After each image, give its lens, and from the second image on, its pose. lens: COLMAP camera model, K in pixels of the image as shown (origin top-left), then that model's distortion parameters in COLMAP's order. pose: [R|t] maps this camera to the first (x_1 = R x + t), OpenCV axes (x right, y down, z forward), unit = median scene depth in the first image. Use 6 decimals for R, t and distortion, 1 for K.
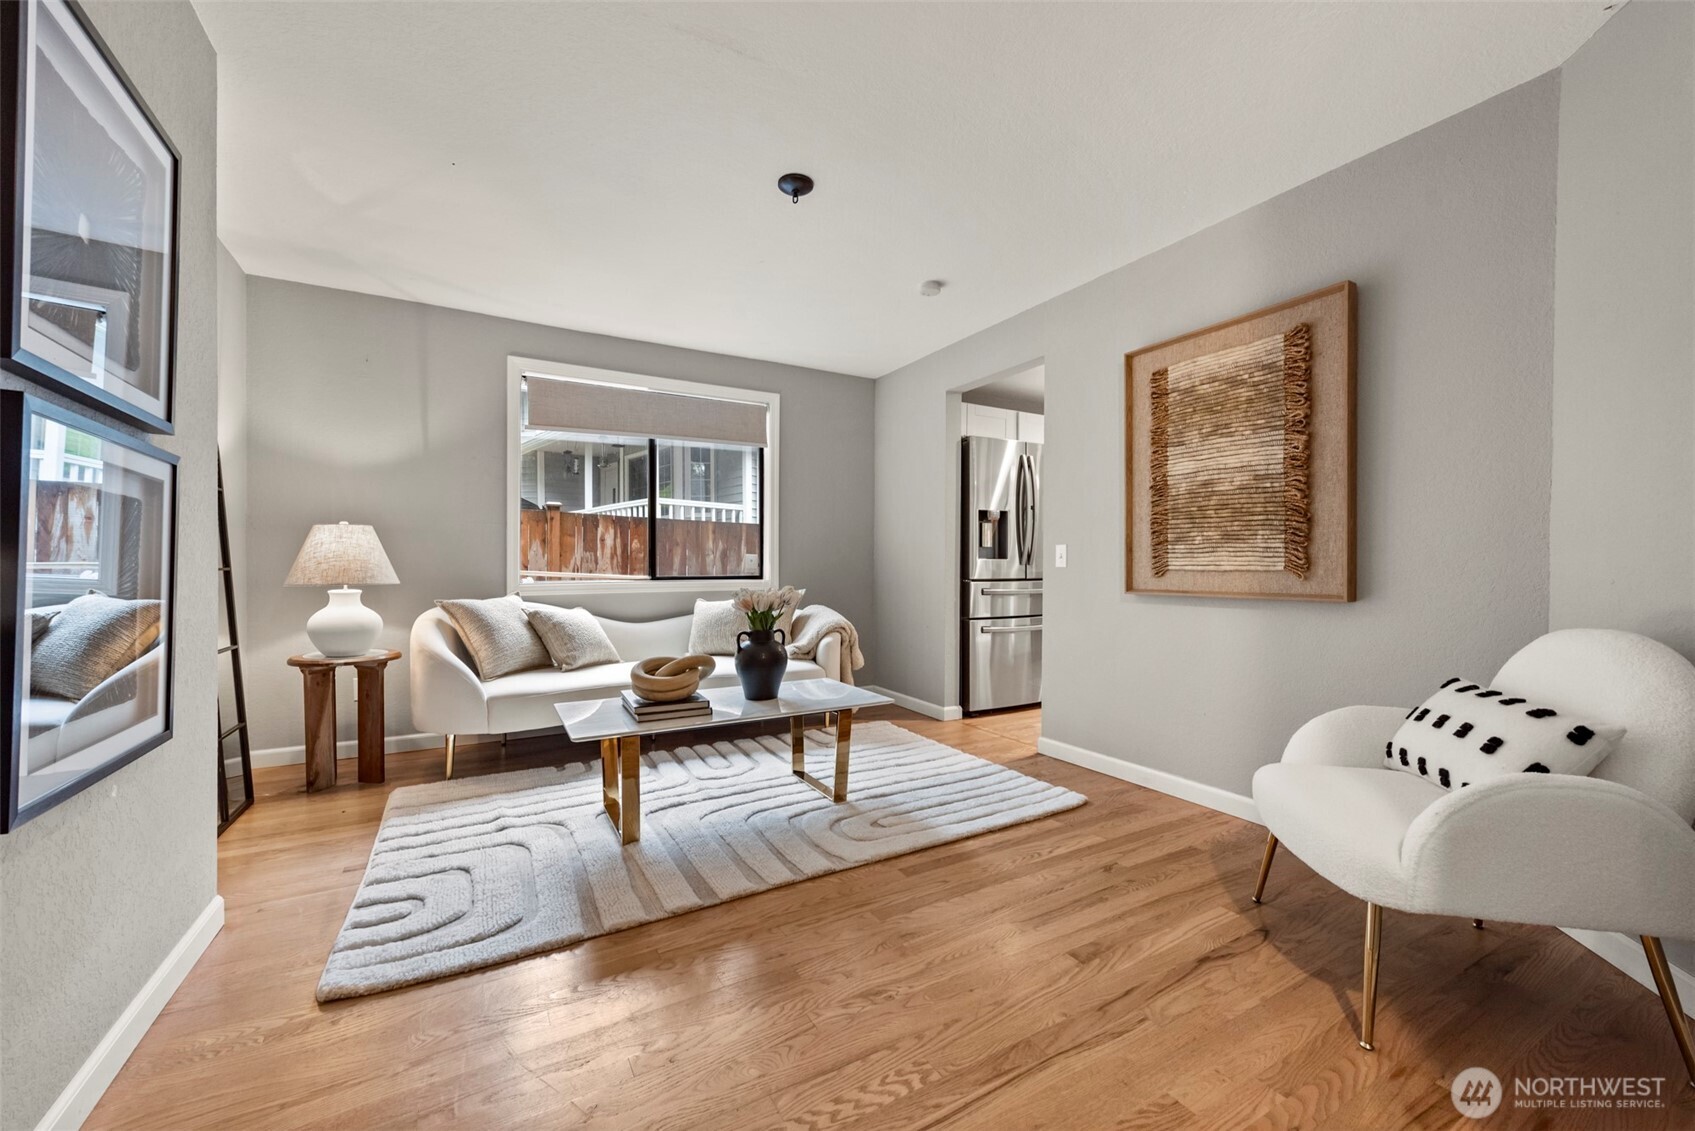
lens RADIAL K [[677.4, 0, 848.0], [0, 677.4, 569.7], [0, 0, 1]] dist [0.005030, -0.000911]
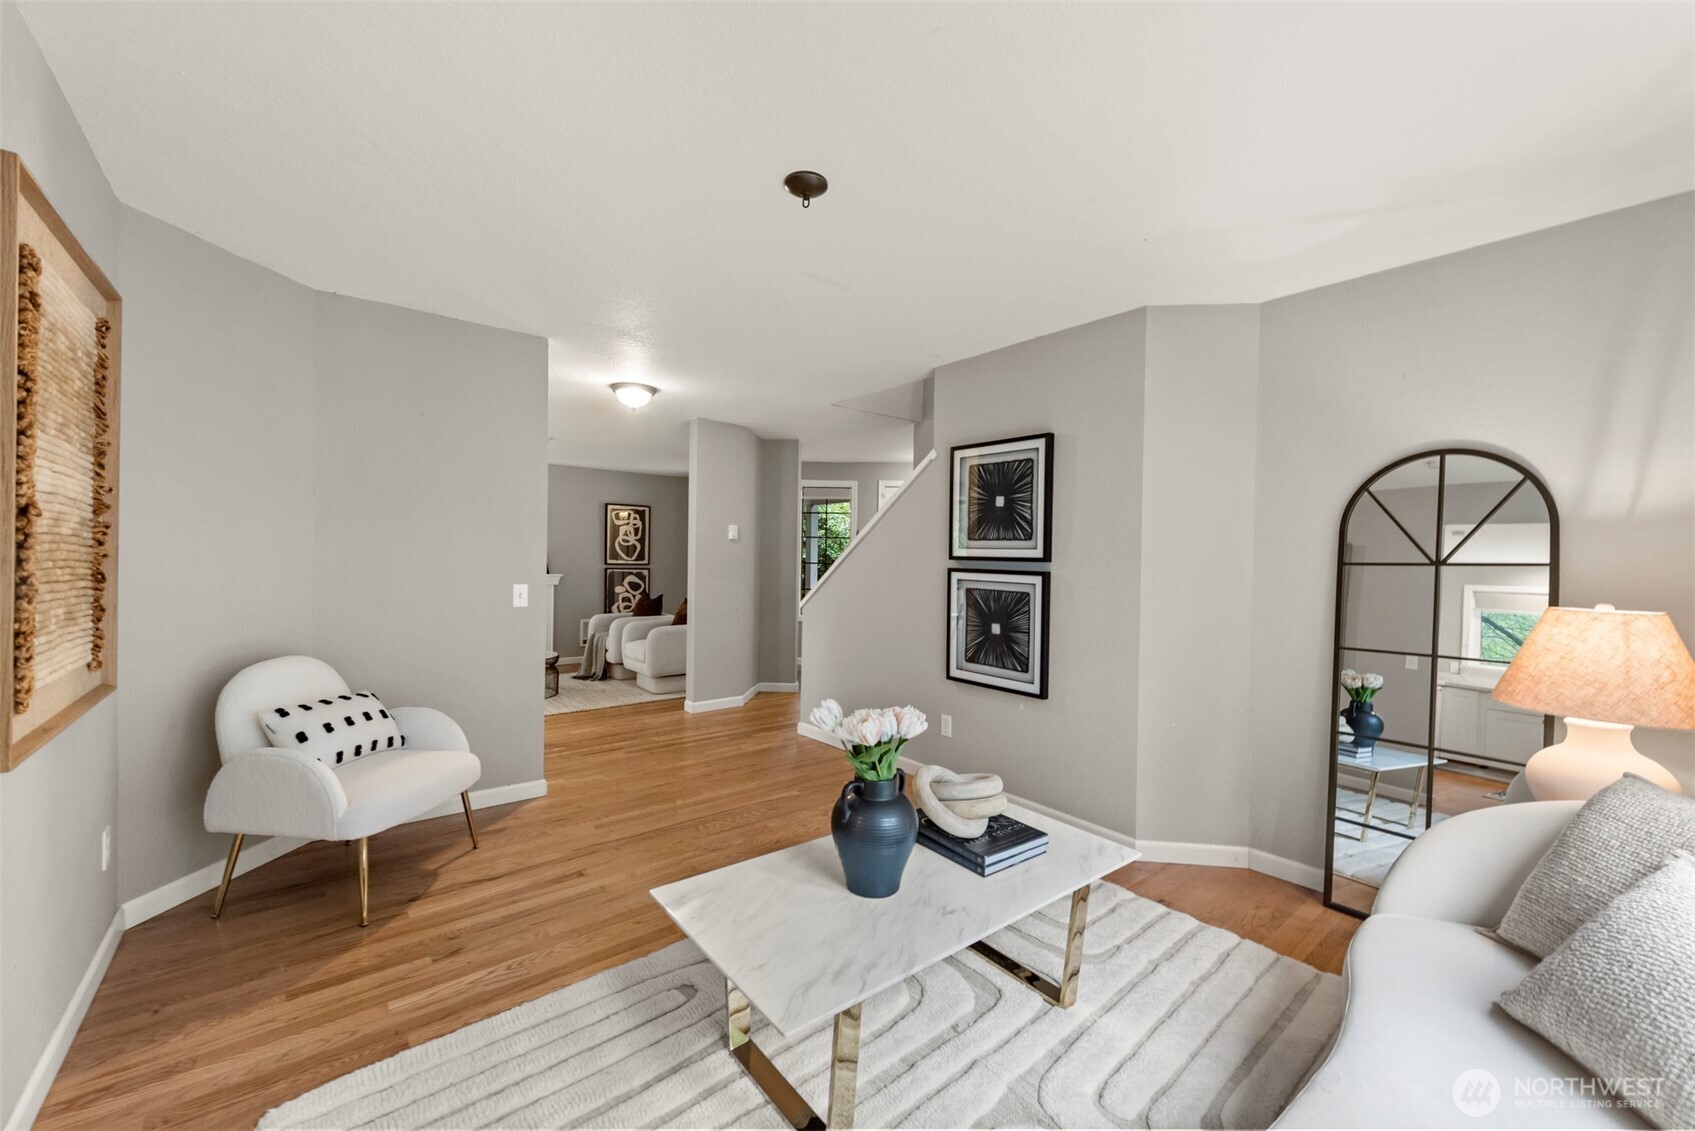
lens RADIAL K [[677.4, 0, 854.9], [0, 677.4, 559.0], [0, 0, 1]] dist [0.005030, -0.000911]
pose [[-0.982422, -0.016838, -0.185915, 0.016816], [-0.016730, 0.999858, -0.002151, -0.142253], [0.185925, 0.000998, -0.982564, 2.370806]]
